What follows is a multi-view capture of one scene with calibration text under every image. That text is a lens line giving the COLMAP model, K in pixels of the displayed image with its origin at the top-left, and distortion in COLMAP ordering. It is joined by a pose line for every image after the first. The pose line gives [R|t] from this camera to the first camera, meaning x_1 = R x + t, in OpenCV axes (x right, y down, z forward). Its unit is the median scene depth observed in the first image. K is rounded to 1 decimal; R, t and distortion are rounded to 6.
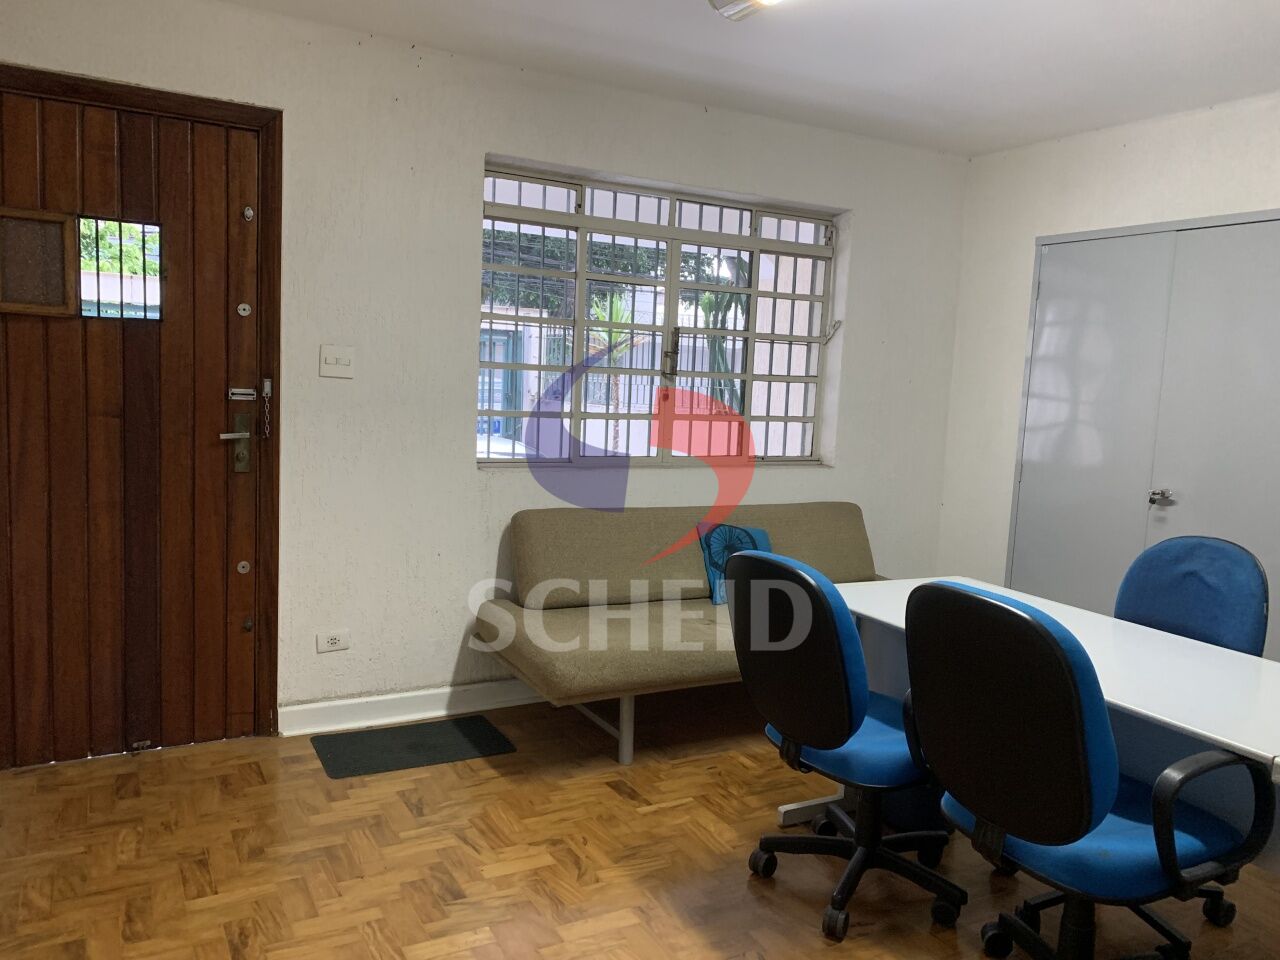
lens RADIAL K [[989.1, 0, 636.2], [0, 989.1, 487.1], [0, 0, 1]] dist [0.027925, -0.041835]
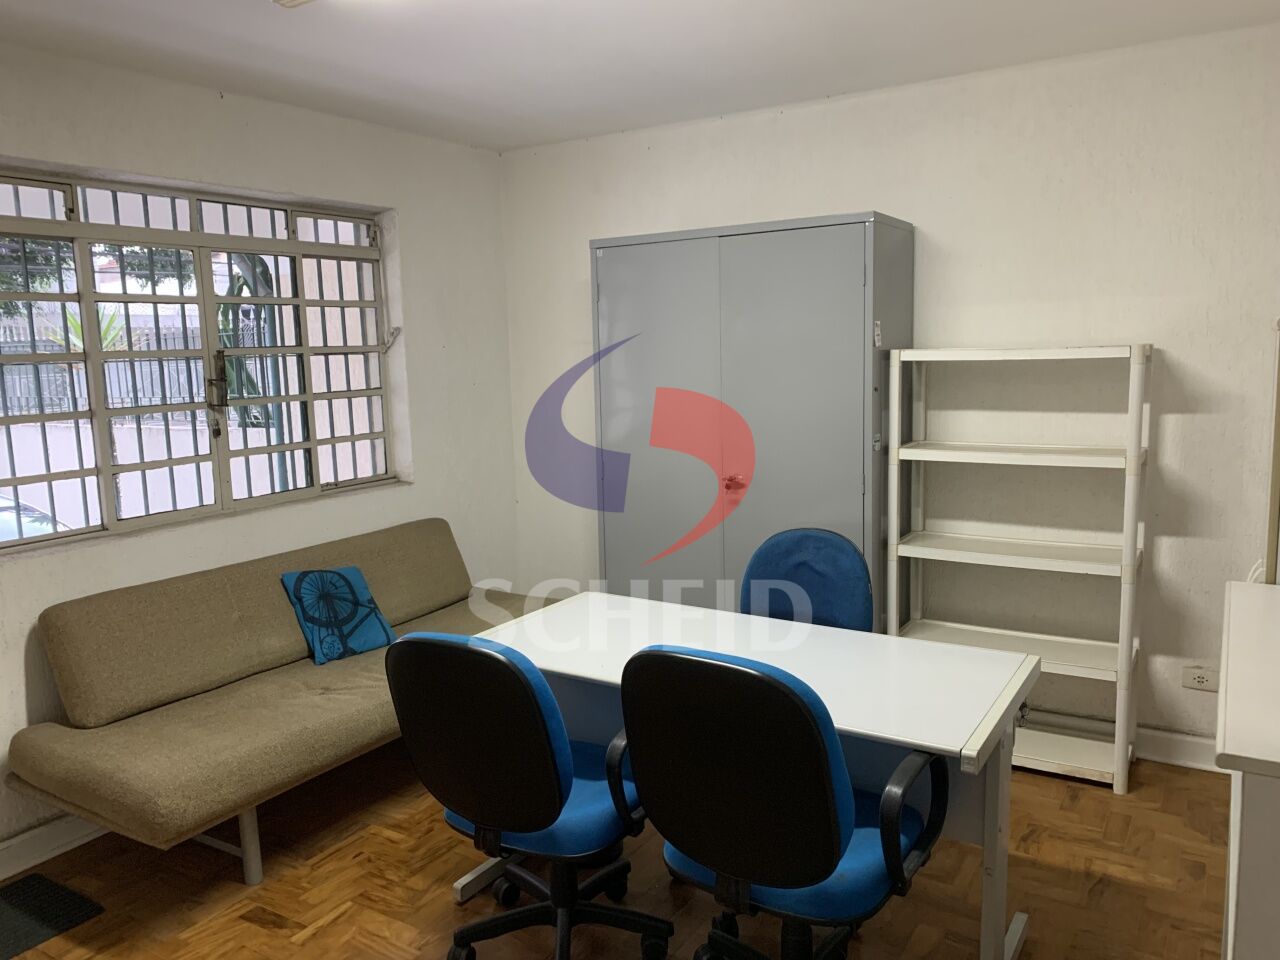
lens RADIAL K [[989.1, 0, 631.1], [0, 989.1, 479.1], [0, 0, 1]] dist [0.027925, -0.041835]
pose [[0.868808, -0.138012, 0.475526, -0.076158], [0.123574, 0.990417, 0.061673, -0.065152], [-0.479480, 0.005181, 0.877537, 0.088021]]
